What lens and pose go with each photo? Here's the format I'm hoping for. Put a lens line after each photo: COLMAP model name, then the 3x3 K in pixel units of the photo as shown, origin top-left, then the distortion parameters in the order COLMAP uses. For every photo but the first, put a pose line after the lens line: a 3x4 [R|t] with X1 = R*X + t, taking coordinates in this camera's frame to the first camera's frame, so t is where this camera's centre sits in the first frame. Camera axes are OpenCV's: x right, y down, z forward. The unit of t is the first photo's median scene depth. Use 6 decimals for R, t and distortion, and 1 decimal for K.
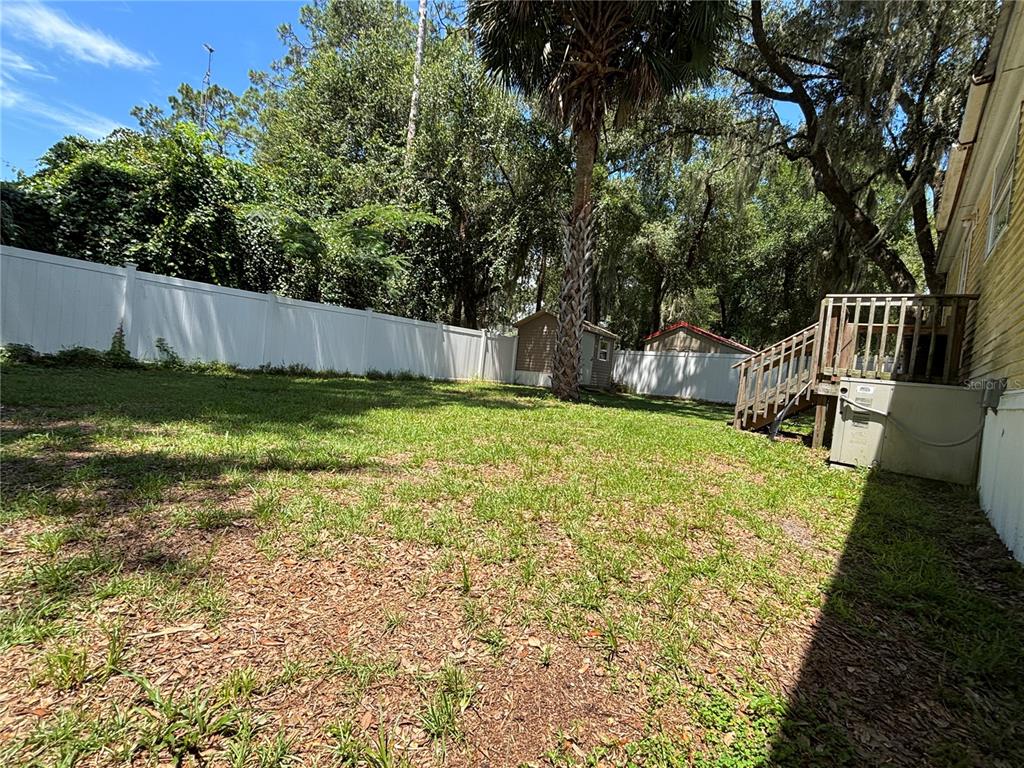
lens RADIAL K [[448.0, 0, 514.3], [0, 448.0, 382.7], [0, 0, 1]] dist [0.000611, 0.000033]
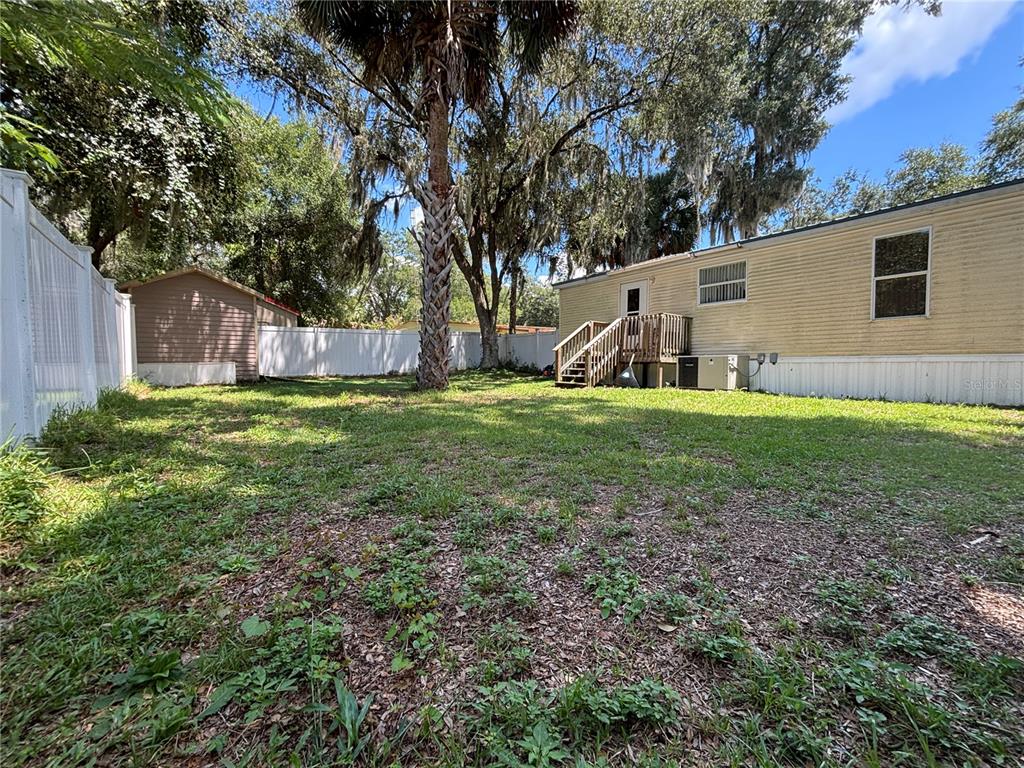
lens RADIAL K [[448.0, 0, 512.9], [0, 448.0, 386.6], [0, 0, 1]] dist [0.000611, 0.000033]
pose [[0.242575, -0.147505, 0.958853, -0.448080], [0.050632, 0.988951, 0.139326, -0.055705], [-0.968810, 0.014752, 0.247364, 0.357060]]
